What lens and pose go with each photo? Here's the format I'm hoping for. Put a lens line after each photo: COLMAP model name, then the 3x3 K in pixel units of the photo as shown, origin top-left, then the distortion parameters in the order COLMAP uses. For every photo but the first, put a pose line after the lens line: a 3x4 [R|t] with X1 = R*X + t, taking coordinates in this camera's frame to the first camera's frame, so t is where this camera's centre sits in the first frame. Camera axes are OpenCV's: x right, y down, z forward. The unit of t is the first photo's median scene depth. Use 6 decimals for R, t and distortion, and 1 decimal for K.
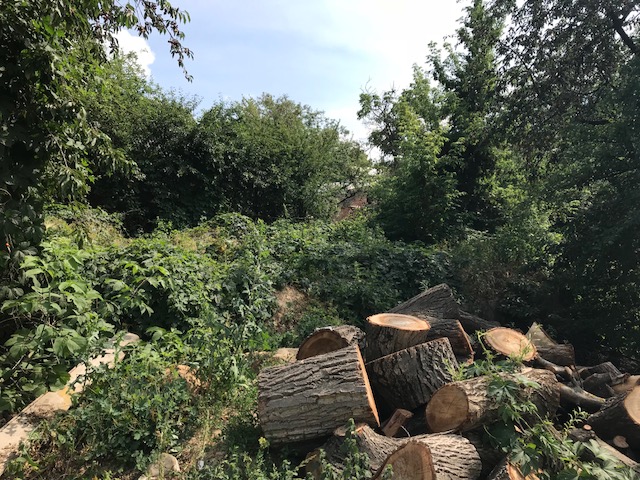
lens RADIAL K [[497.7, 0, 320.1], [0, 497.7, 237.6], [0, 0, 1]] dist [-0.000477, -0.017850]
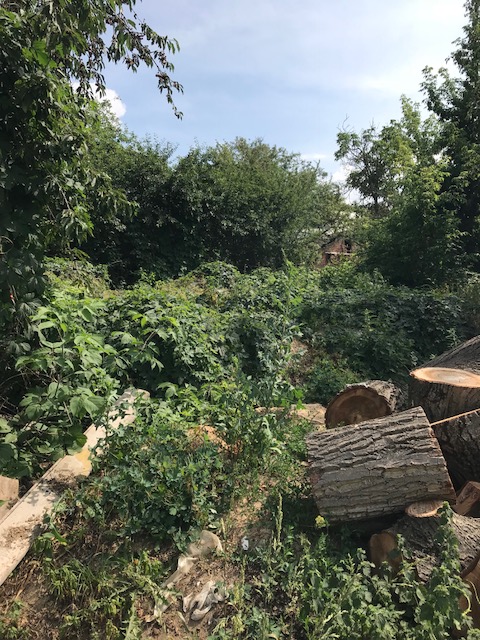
lens RADIAL K [[497.7, 0, 240.0], [0, 497.7, 320.0], [0, 0, 1]] dist [-0.000477, -0.017850]
pose [[0.994703, -0.015449, -0.101619, -0.064318], [0.022157, 0.997625, 0.065213, 0.003806], [0.100370, -0.067120, 0.992684, 0.066669]]
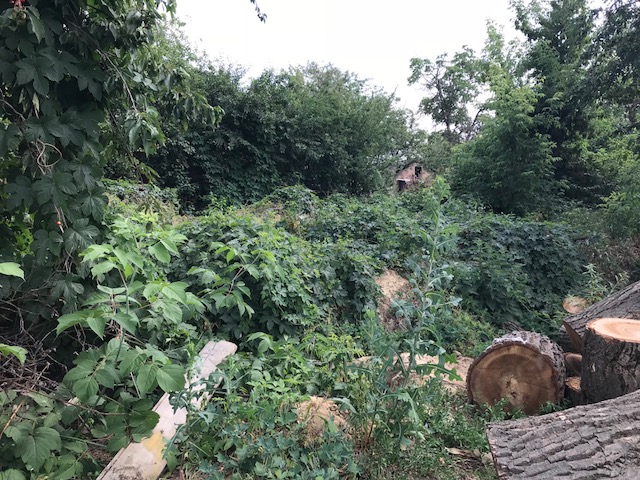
lens RADIAL K [[495.0, 0, 316.0], [0, 495.0, 242.6], [0, 0, 1]] dist [-0.001702, -0.006226]
pose [[0.996811, -0.009995, -0.079171, -0.121516], [0.014567, 0.998246, 0.057384, 0.004383], [0.078458, -0.058354, 0.995208, 0.187427]]
